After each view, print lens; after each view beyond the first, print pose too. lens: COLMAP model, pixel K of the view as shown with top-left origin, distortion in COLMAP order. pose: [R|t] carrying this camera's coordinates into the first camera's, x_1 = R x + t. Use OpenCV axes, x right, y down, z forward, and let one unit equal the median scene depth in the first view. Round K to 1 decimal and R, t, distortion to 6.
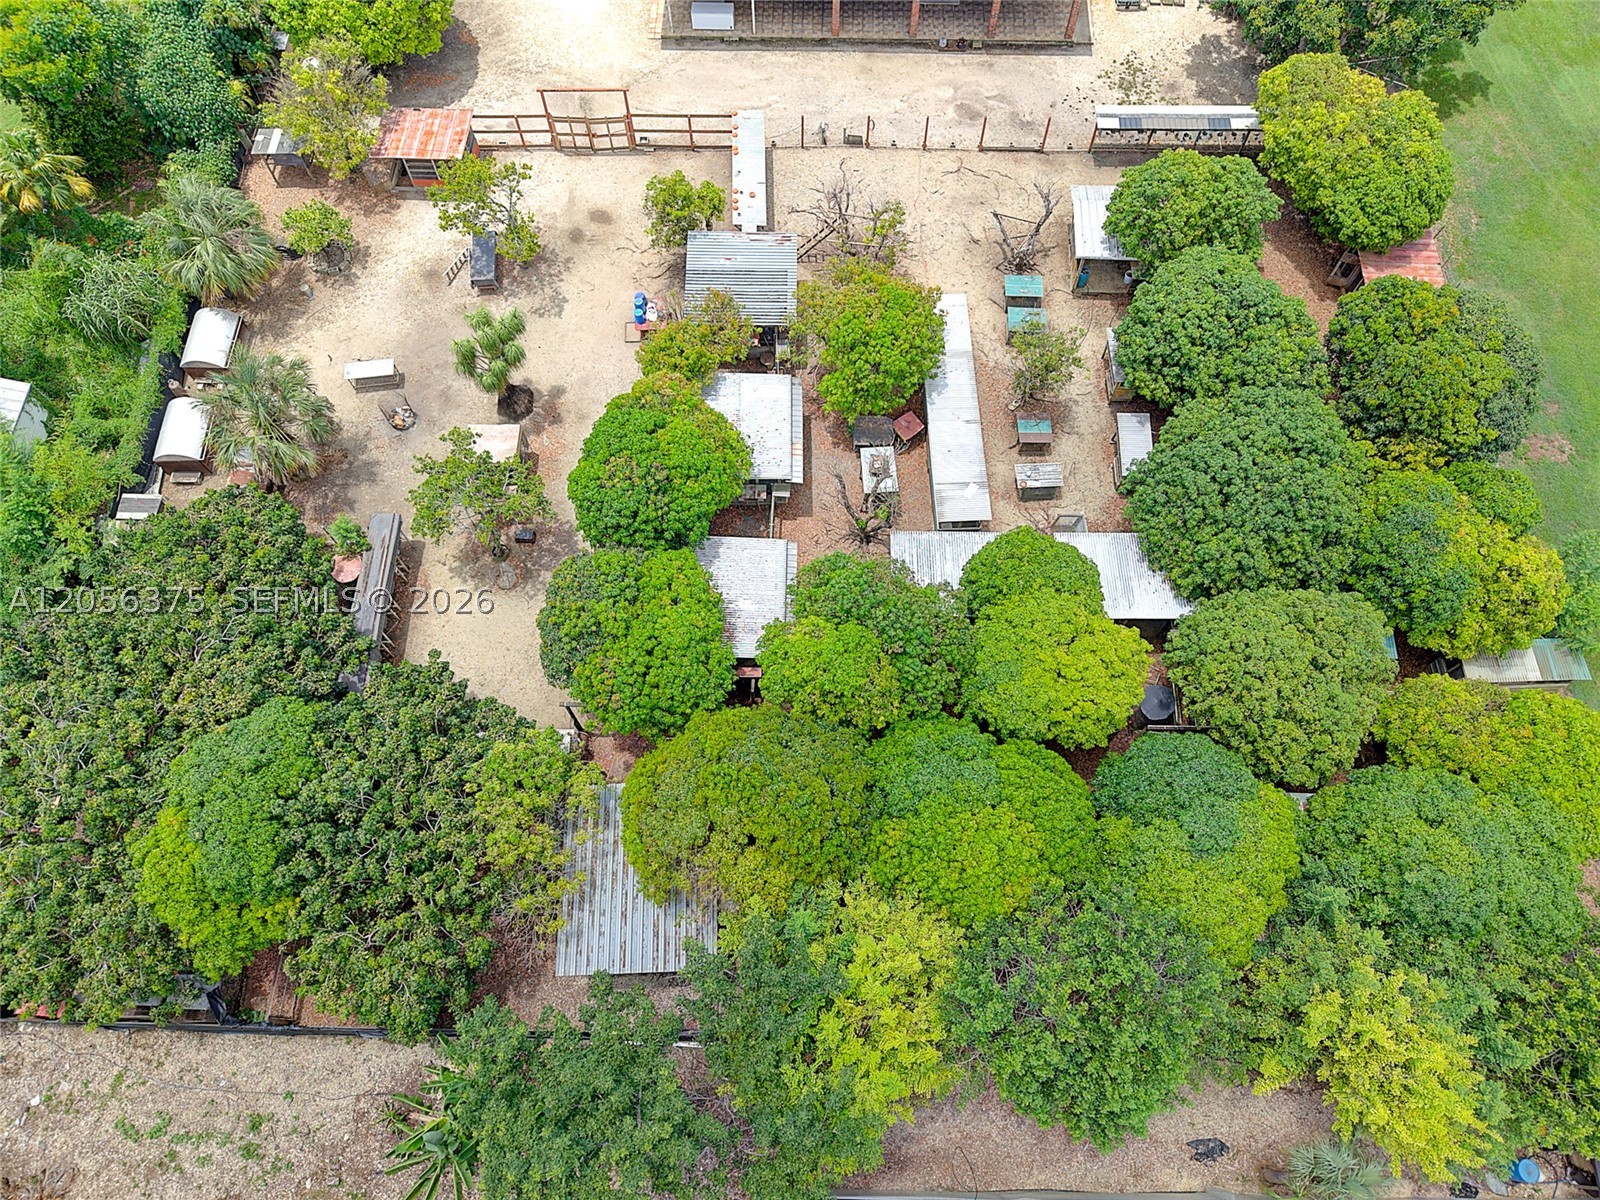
lens RADIAL K [[1082.9, 0, 800.0], [0, 1082.9, 600.0], [0, 0, 1]] dist [0.047368, -0.052301]
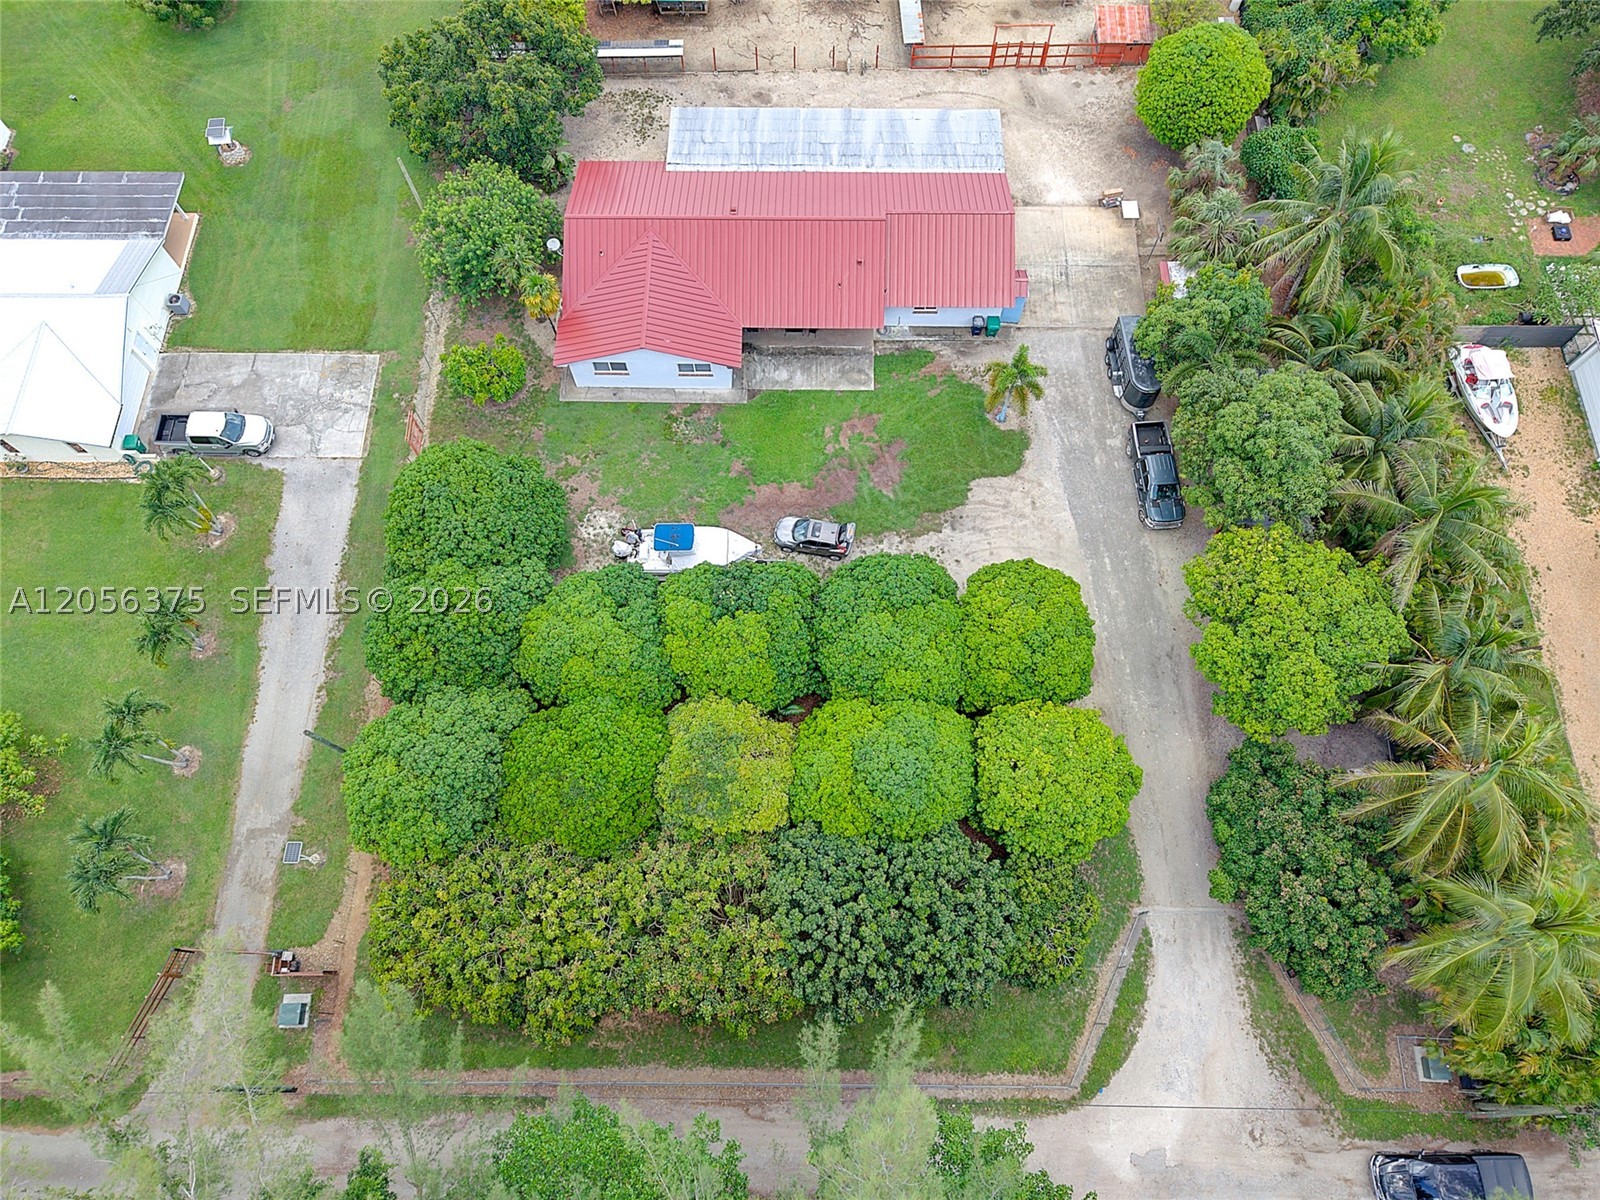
lens RADIAL K [[1082.9, 0, 800.0], [0, 1082.9, 600.0], [0, 0, 1]] dist [0.047368, -0.052301]
pose [[-0.999815, 0.019178, 0.001362, 0.134250], [-0.012153, -0.685264, 0.728194, -2.255742], [0.014899, 0.728042, 0.685370, 0.569651]]
